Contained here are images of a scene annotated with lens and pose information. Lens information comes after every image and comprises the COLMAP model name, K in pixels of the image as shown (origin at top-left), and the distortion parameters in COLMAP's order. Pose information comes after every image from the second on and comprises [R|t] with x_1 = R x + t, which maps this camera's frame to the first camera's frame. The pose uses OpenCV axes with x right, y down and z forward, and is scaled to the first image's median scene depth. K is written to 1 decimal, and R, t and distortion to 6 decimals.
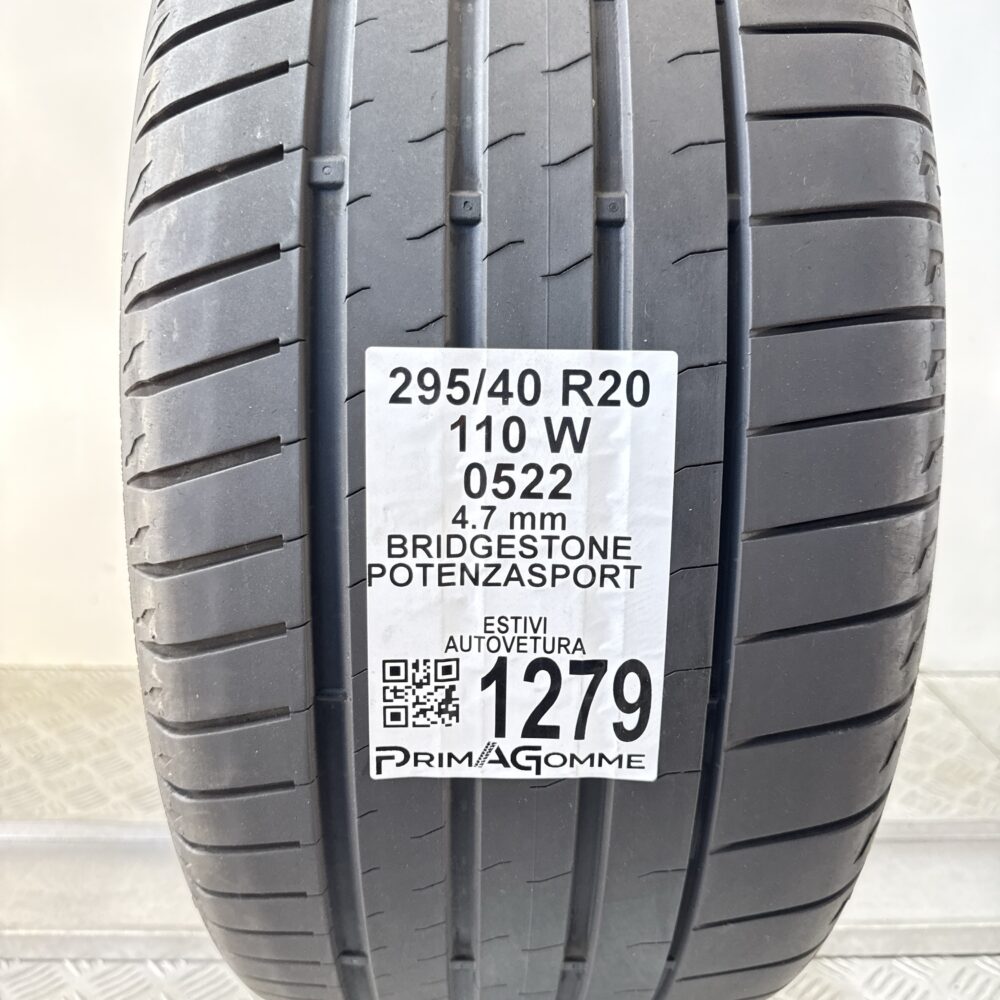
lens RADIAL K [[897.7, 0, 500.0], [0, 897.7, 500.0], [0, 0, 1]] dist [0.110360, -0.167652]
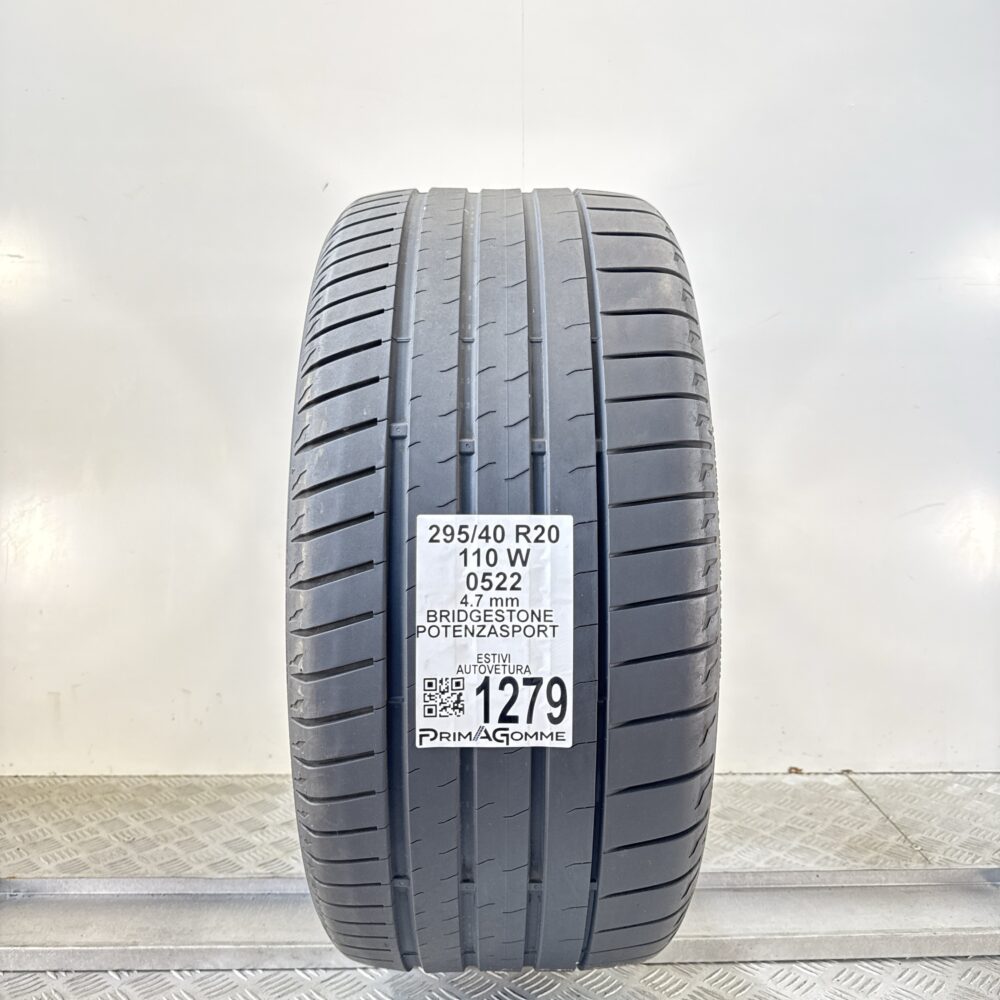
lens RADIAL K [[897.7, 0, 500.0], [0, 897.7, 500.0], [0, 0, 1]] dist [0.110360, -0.167652]
pose [[0.999875, -0.012028, -0.010283, 0.053432], [0.010035, 0.984385, -0.175744, 0.142579], [0.012236, 0.175619, 0.984382, -0.920027]]
